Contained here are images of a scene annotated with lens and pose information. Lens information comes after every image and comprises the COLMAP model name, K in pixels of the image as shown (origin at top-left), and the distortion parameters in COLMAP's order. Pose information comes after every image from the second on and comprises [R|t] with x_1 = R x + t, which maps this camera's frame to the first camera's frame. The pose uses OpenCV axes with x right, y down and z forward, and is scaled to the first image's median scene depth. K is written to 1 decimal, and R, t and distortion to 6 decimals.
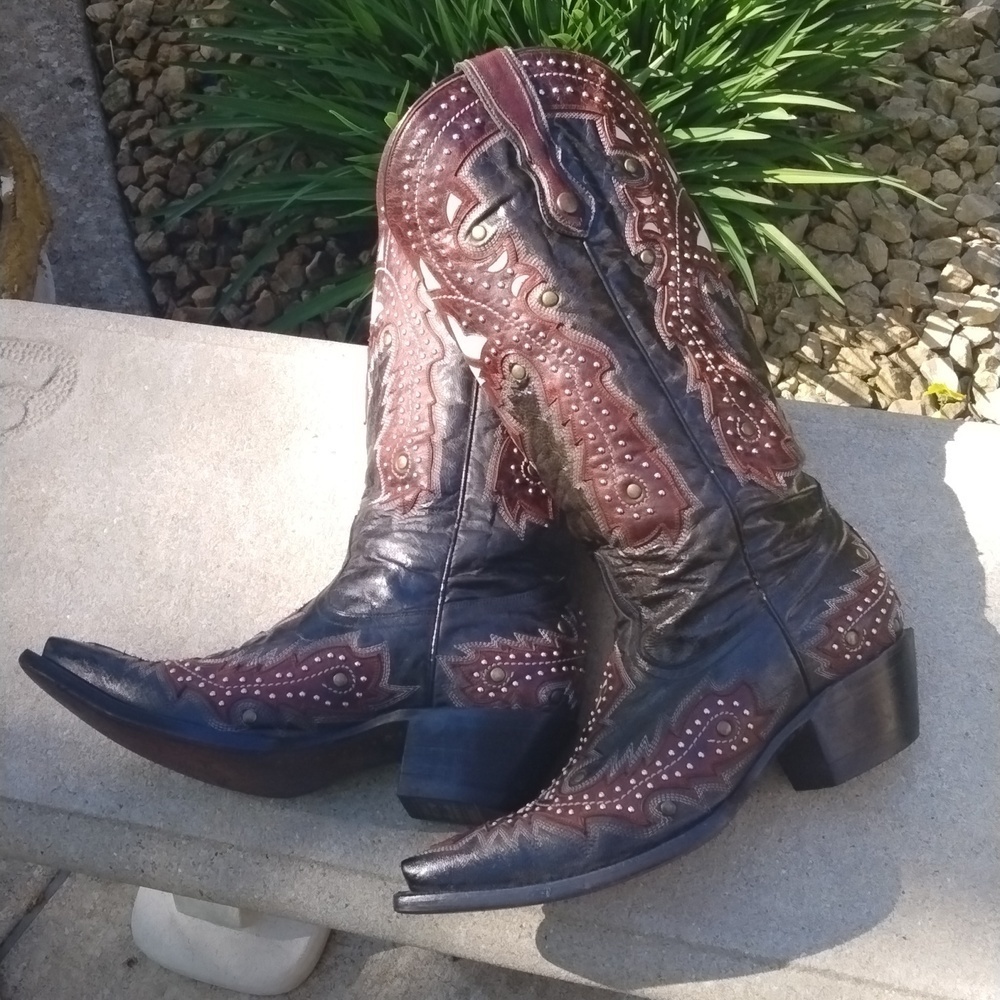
lens RADIAL K [[1650.1, 0, 503.3], [0, 1650.1, 498.3], [0, 0, 1]] dist [0.032065, 0.000000]
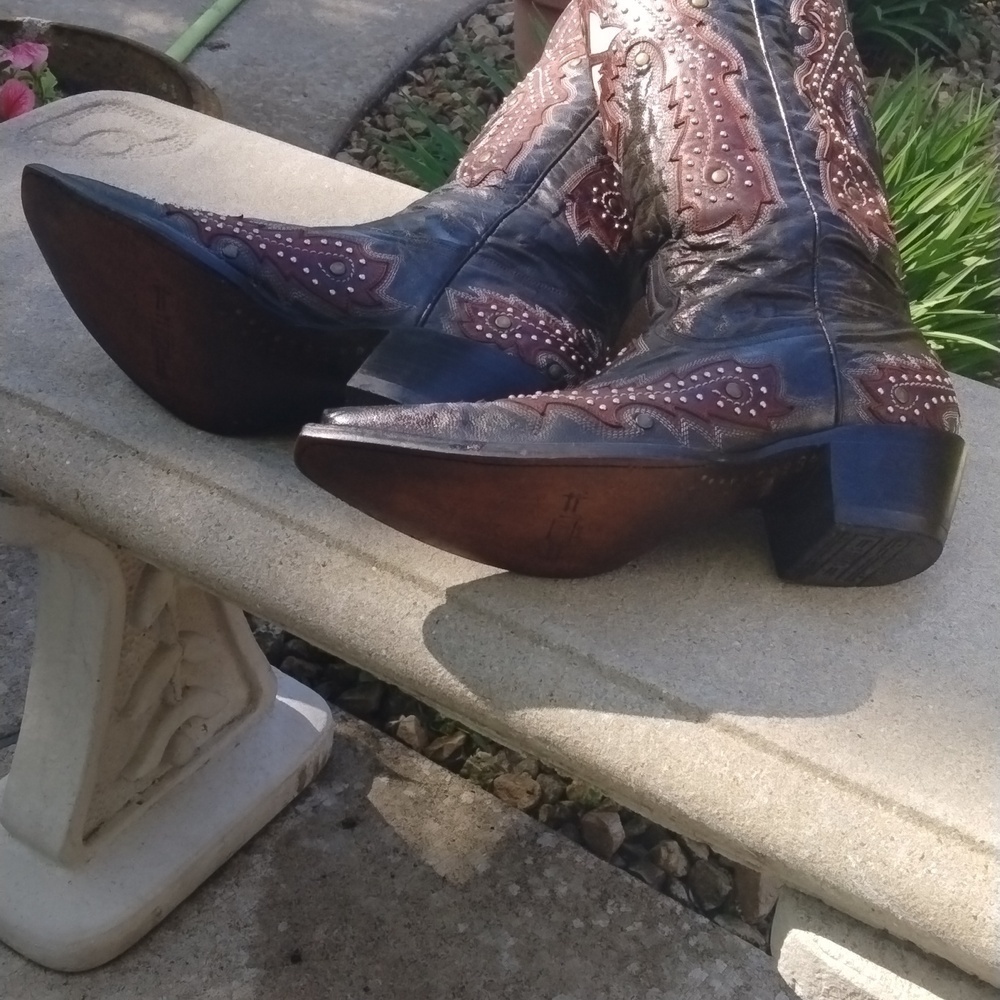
lens RADIAL K [[1650.1, 0, 494.0], [0, 1650.1, 503.6], [0, 0, 1]] dist [0.032065, 0.000000]
pose [[0.928306, 0.349923, -0.125704, 0.137733], [-0.370720, 0.845127, -0.385133, 0.533428], [-0.028531, 0.404122, 0.914260, 0.229237]]
